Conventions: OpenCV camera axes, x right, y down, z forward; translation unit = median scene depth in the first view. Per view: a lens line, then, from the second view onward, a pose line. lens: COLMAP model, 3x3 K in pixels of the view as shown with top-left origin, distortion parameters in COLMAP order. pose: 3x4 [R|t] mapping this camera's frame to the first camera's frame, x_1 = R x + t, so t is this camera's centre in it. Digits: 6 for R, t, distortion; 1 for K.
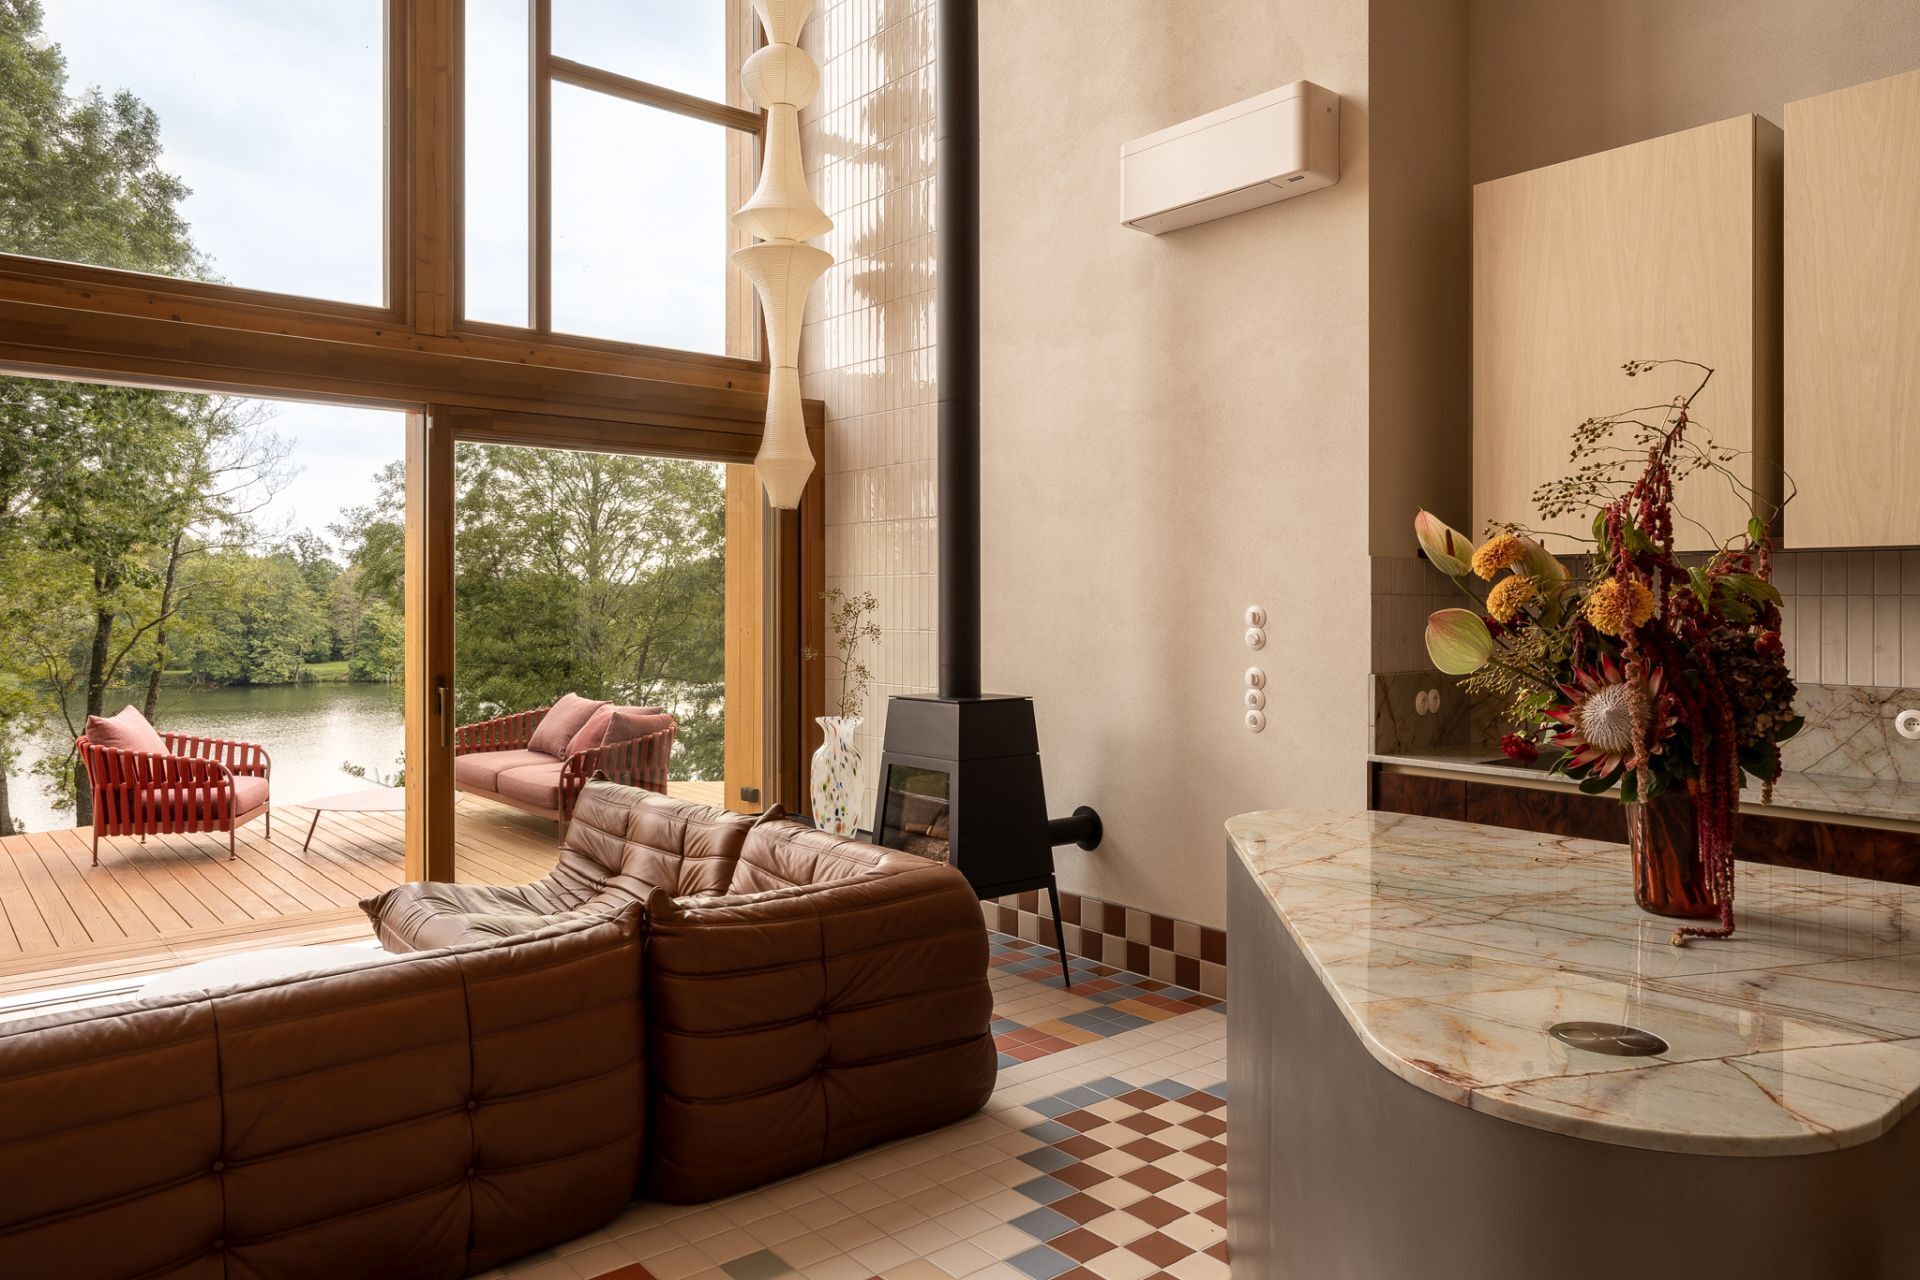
lens RADIAL K [[1369.4, 0, 961.8], [0, 1369.4, 612.2], [0, 0, 1]] dist [-0.000821, -0.001532]
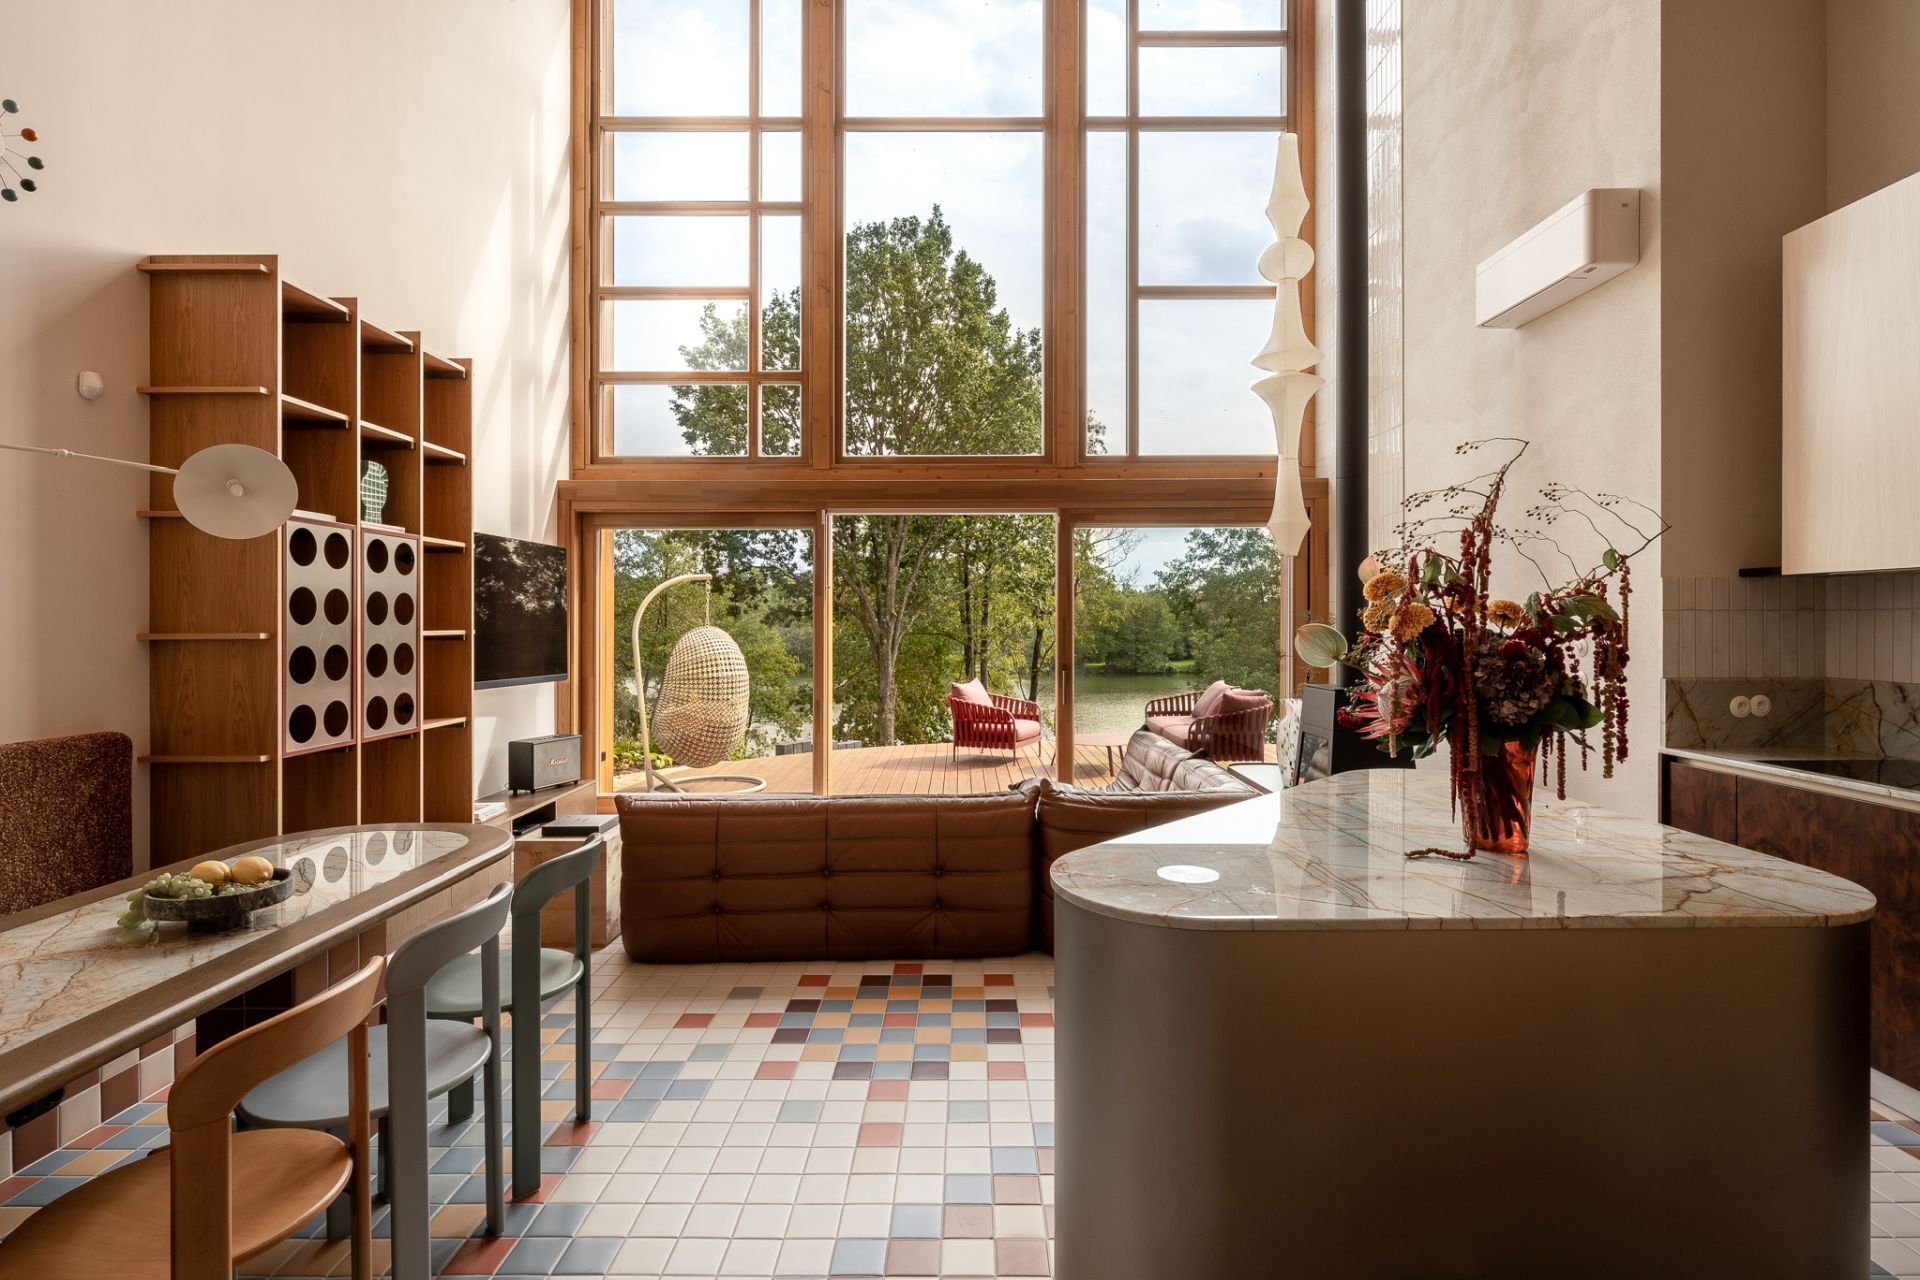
lens RADIAL K [[1029.5, 0, 946.6], [0, 1029.5, 624.6], [0, 0, 1]] dist [0.003682, 0.000757]
pose [[0.726181, -0.004454, -0.687489, 0.415220], [0.002634, 0.999990, -0.003696, 0.000705], [0.687498, 0.000873, 0.726185, -0.054281]]
